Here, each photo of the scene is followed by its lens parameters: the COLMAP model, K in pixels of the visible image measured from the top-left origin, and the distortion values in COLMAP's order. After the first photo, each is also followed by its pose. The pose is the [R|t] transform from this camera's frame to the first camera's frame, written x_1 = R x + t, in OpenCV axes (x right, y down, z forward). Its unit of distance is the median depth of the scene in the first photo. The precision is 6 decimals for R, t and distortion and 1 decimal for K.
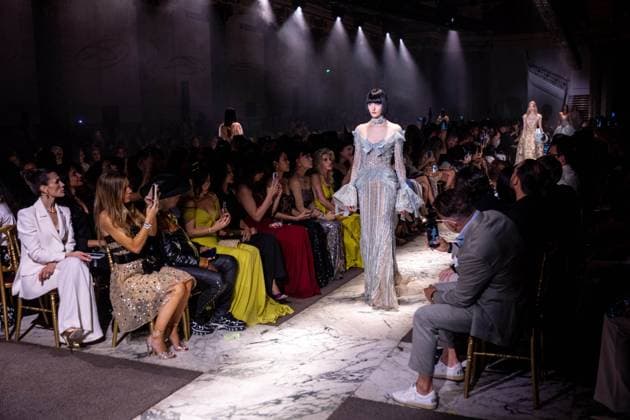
lens RADIAL K [[638.5, 0, 316.9], [0, 638.5, 205.9], [0, 0, 1]] dist [-0.011527, 0.000000]
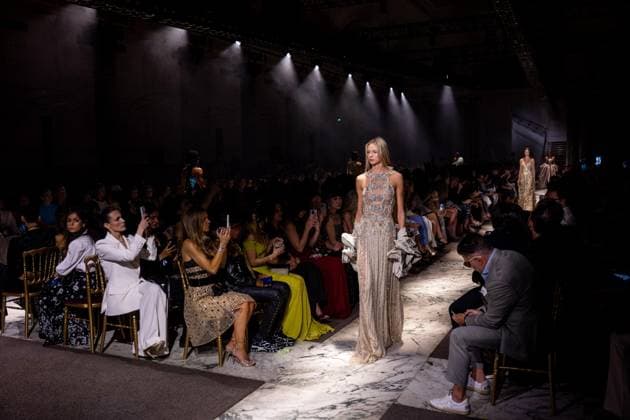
lens RADIAL K [[573.6, 0, 301.7], [0, 573.6, 205.1], [0, 0, 1]] dist [-0.007484, 0.000000]
pose [[0.999929, 0.009148, -0.007691, -0.096916], [-0.009514, 0.998754, -0.048979, -0.013097], [0.007234, 0.049049, 0.998770, -0.070201]]
